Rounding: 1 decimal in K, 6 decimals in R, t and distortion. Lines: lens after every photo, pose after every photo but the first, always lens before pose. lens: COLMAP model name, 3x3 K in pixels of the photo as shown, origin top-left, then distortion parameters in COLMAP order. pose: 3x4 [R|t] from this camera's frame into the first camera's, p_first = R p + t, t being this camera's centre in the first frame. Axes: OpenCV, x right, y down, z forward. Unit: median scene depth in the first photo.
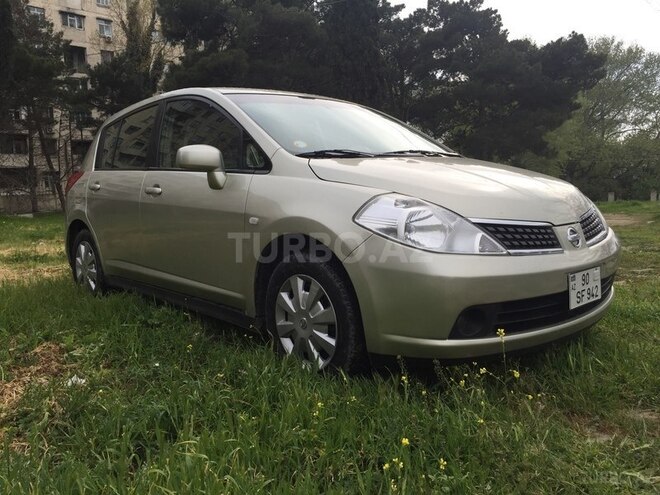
lens RADIAL K [[571.5, 0, 330.0], [0, 571.5, 246.4], [0, 0, 1]] dist [0.051643, -0.054936]
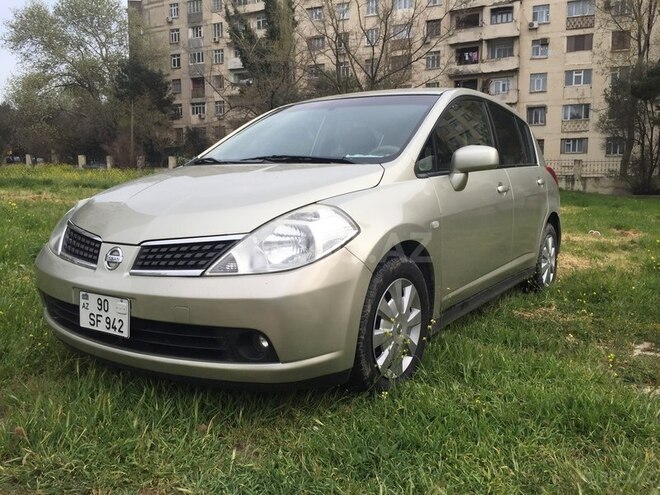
lens RADIAL K [[571.5, 0, 329.6], [0, 571.5, 246.9], [0, 0, 1]] dist [0.051643, -0.054936]
pose [[0.238491, 0.150918, -0.959347, 1.335604], [-0.118835, 0.984963, 0.125405, -0.183860], [0.963847, 0.084096, 0.252839, 1.061225]]
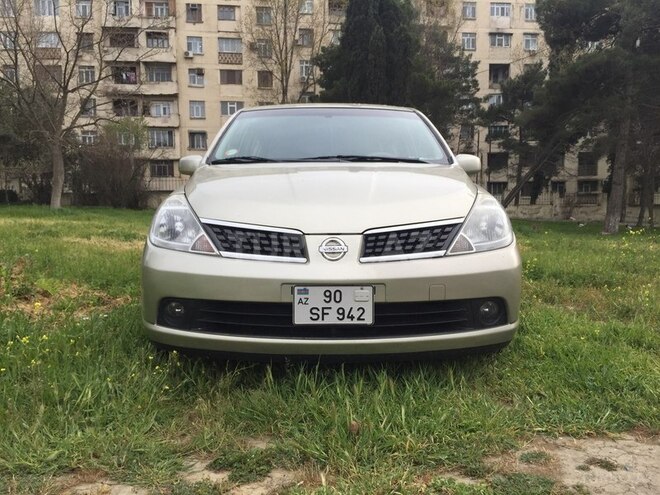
lens RADIAL K [[571.5, 0, 332.9], [0, 571.5, 250.3], [0, 0, 1]] dist [0.051643, -0.054936]
pose [[0.748319, 0.089592, -0.657261, 0.979830], [-0.097411, 0.994937, 0.024714, -0.035048], [0.656148, 0.045531, 0.753258, 0.311077]]
